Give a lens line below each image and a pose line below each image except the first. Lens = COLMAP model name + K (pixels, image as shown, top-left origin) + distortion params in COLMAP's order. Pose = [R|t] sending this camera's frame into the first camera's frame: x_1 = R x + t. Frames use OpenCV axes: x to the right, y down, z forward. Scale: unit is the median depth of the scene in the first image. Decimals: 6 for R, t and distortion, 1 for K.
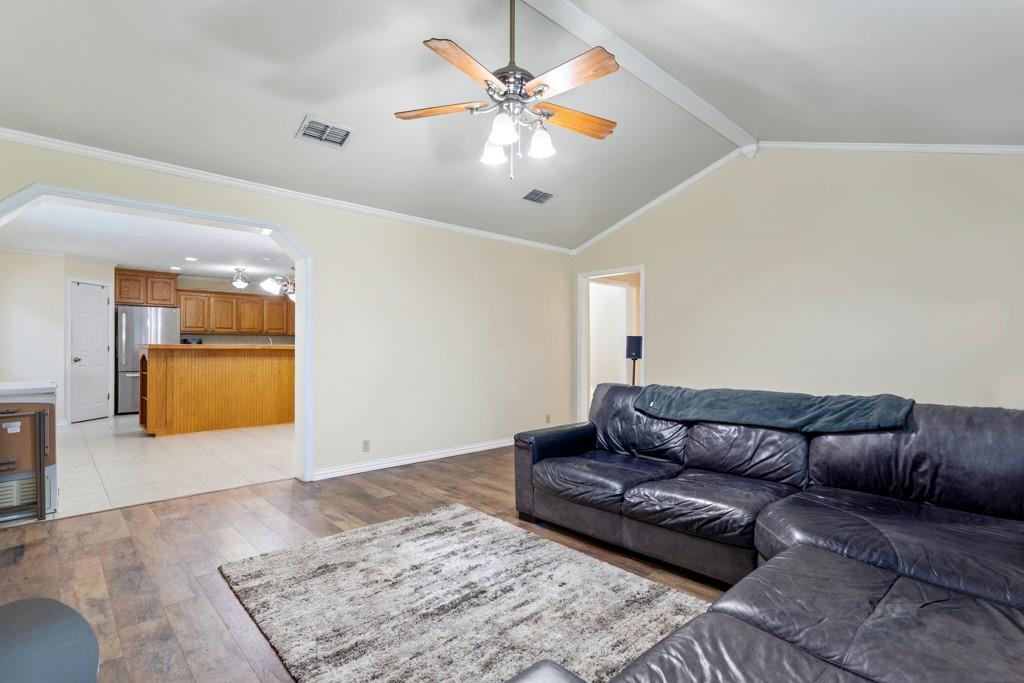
lens RADIAL K [[494.9, 0, 519.5], [0, 494.9, 348.2], [0, 0, 1]] dist [0.004597, 0.000654]
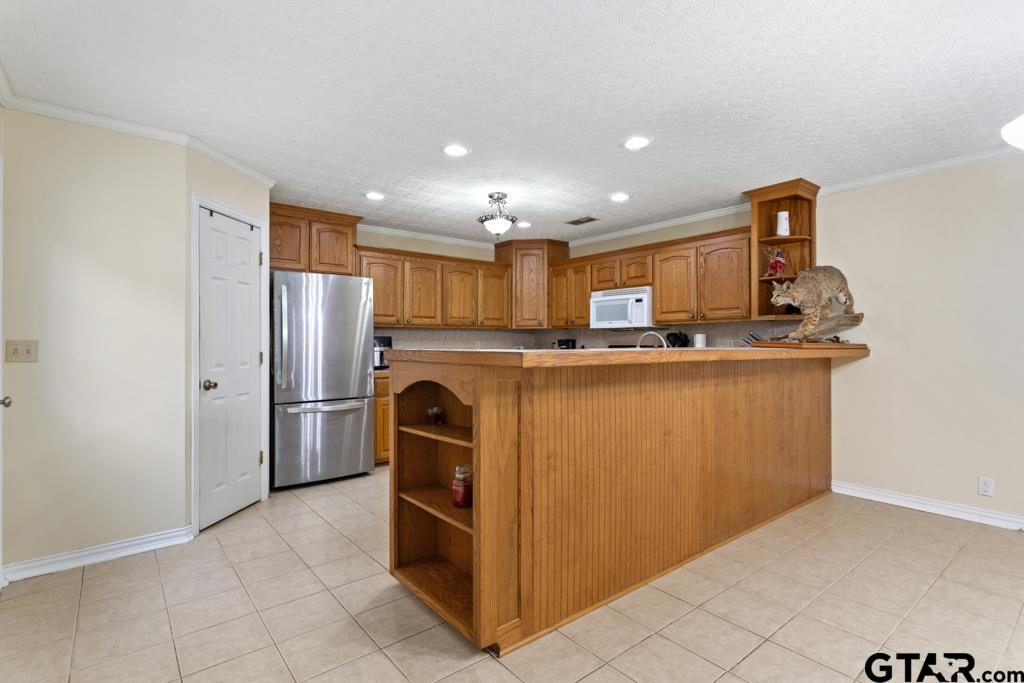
lens RADIAL K [[495.5, 0, 516.7], [0, 495.5, 341.5], [0, 0, 1]] dist [-0.001005, 0.000462]
pose [[0.997189, -0.007108, -0.074584, -0.874404], [0.006439, 0.999937, -0.009212, -0.014050], [0.074645, 0.008705, 0.997172, 0.869336]]
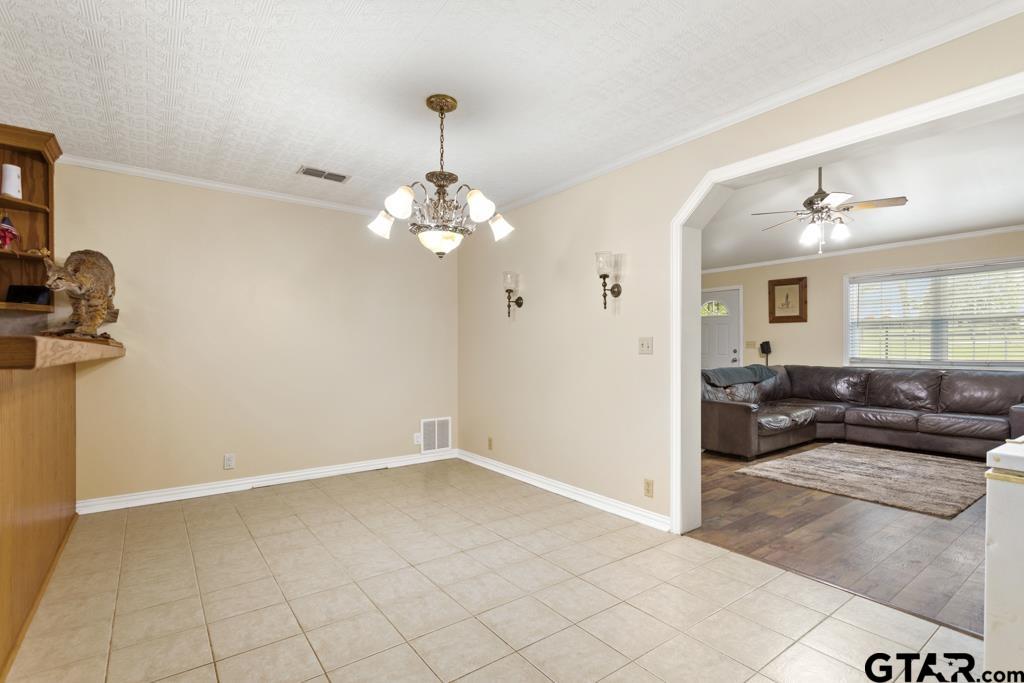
lens RADIAL K [[488.7, 0, 521.7], [0, 488.7, 346.8], [0, 0, 1]] dist [0.009516, 0.000148]
pose [[0.107658, -0.000824, 0.994188, -1.039037], [0.005623, 0.999984, 0.000220, -0.004489], [-0.994172, 0.005566, 0.107661, 1.024845]]
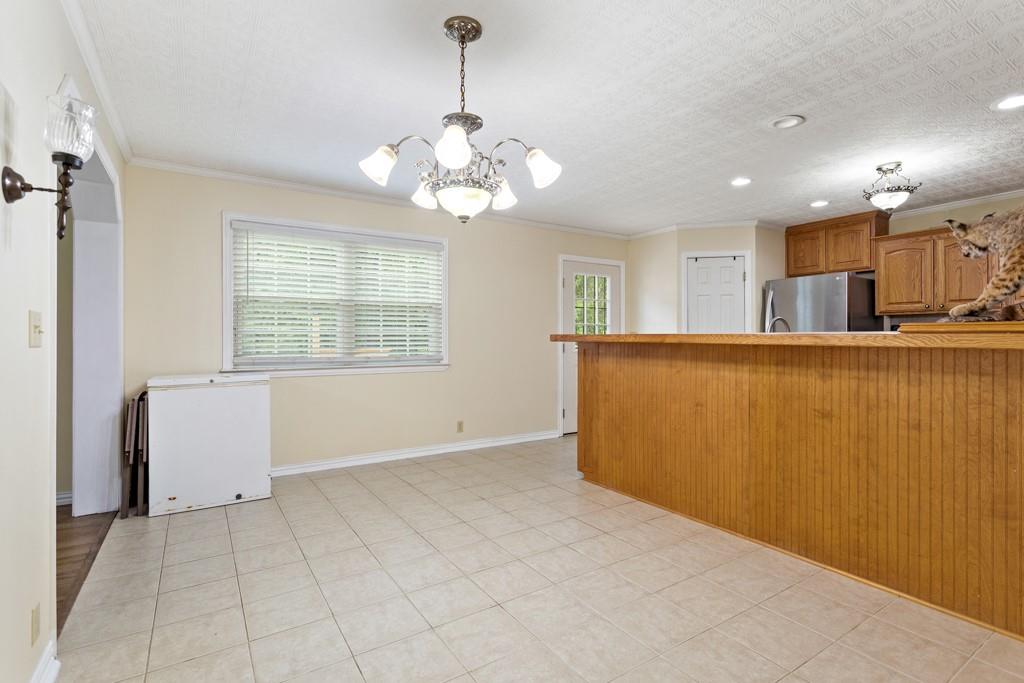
lens RADIAL K [[492.8, 0, 514.4], [0, 492.8, 339.4], [0, 0, 1]] dist [0.002079, 0.000249]
pose [[-0.186989, -0.003548, -0.982356, -0.107219], [-0.004348, 0.999987, -0.002784, -0.000034], [0.982352, 0.003751, -0.187002, 1.291882]]
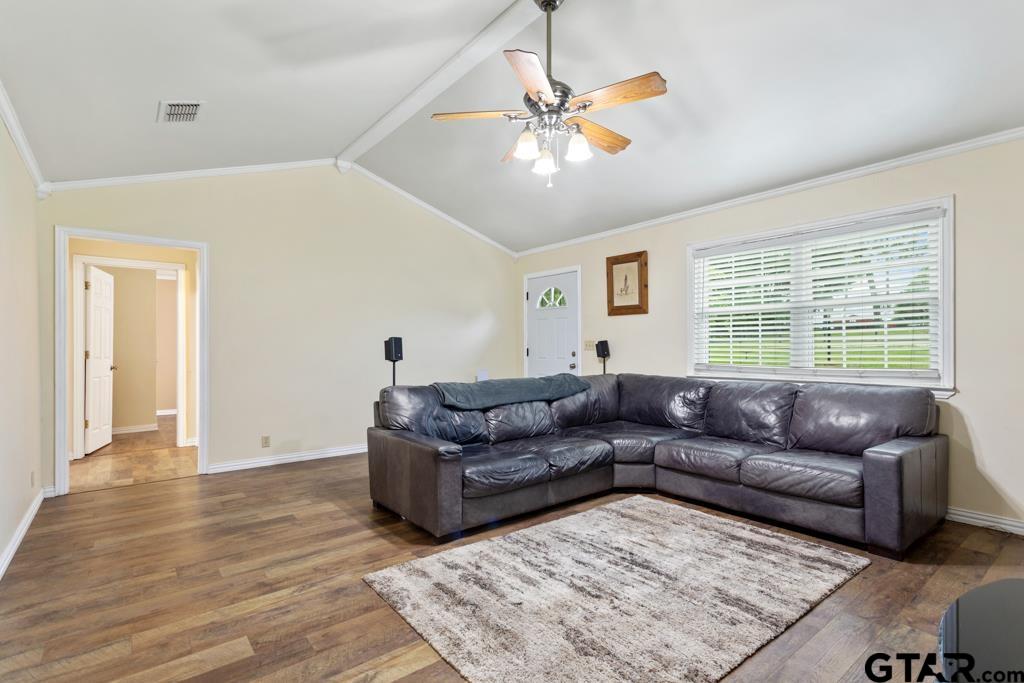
lens RADIAL K [[494.9, 0, 519.5], [0, 494.9, 348.2], [0, 0, 1]] dist [0.004597, 0.000654]
pose [[0.082129, -0.001478, 0.996621, -0.580674], [0.007958, 0.999968, 0.000827, -0.001815], [-0.996590, 0.007863, 0.082138, 0.530049]]
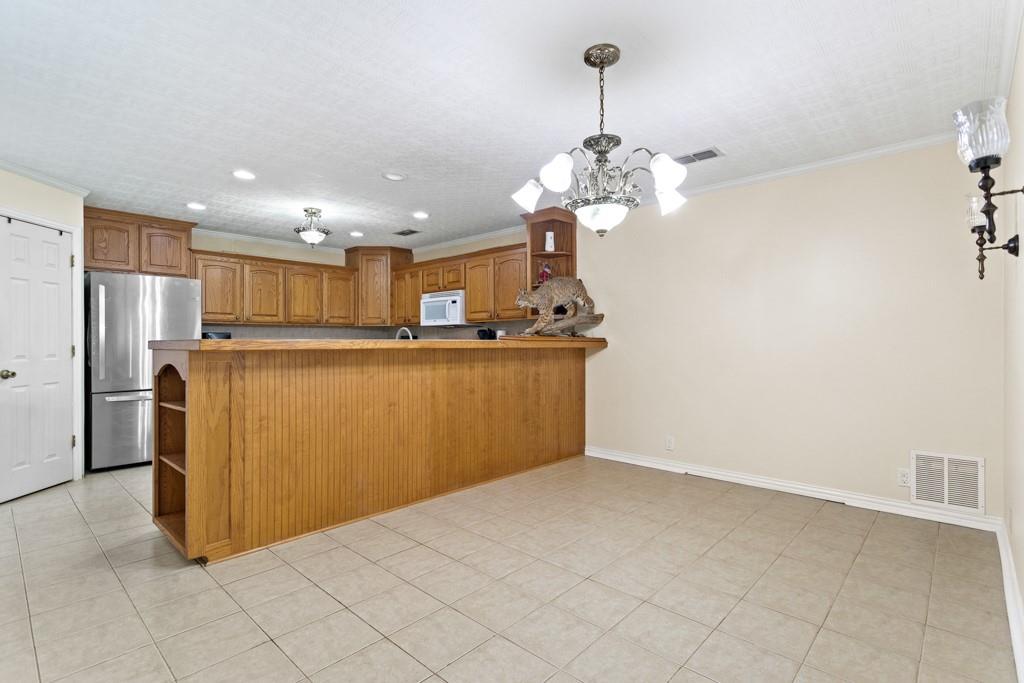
lens RADIAL K [[486.4, 0, 518.0], [0, 486.4, 343.1], [0, 0, 1]] dist [0.003741, 0.001042]
pose [[0.997615, -0.009290, 0.068394, -0.627485], [0.009526, 0.999950, -0.003120, -0.001993], [-0.068362, 0.003764, 0.997653, 0.721764]]
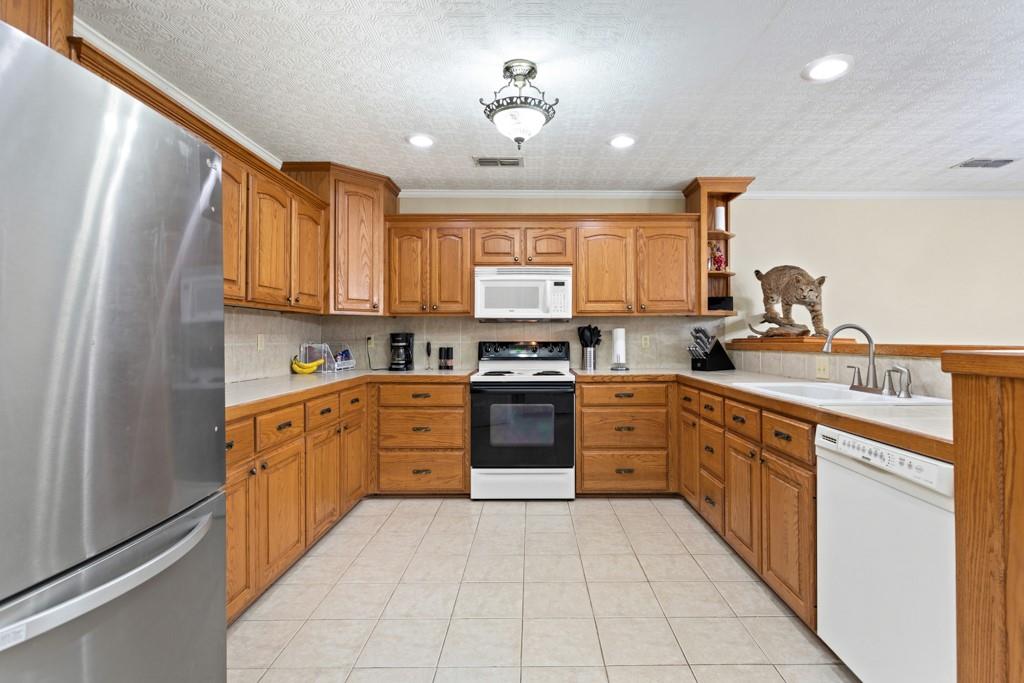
lens RADIAL K [[491.4, 0, 531.1], [0, 491.4, 332.5], [0, 0, 1]] dist [0.000218, 0.000170]
pose [[0.687803, 0.003263, 0.725890, -1.298860], [0.007595, 0.999903, -0.011691, -0.019342], [-0.725857, 0.013554, 0.687712, 1.393310]]
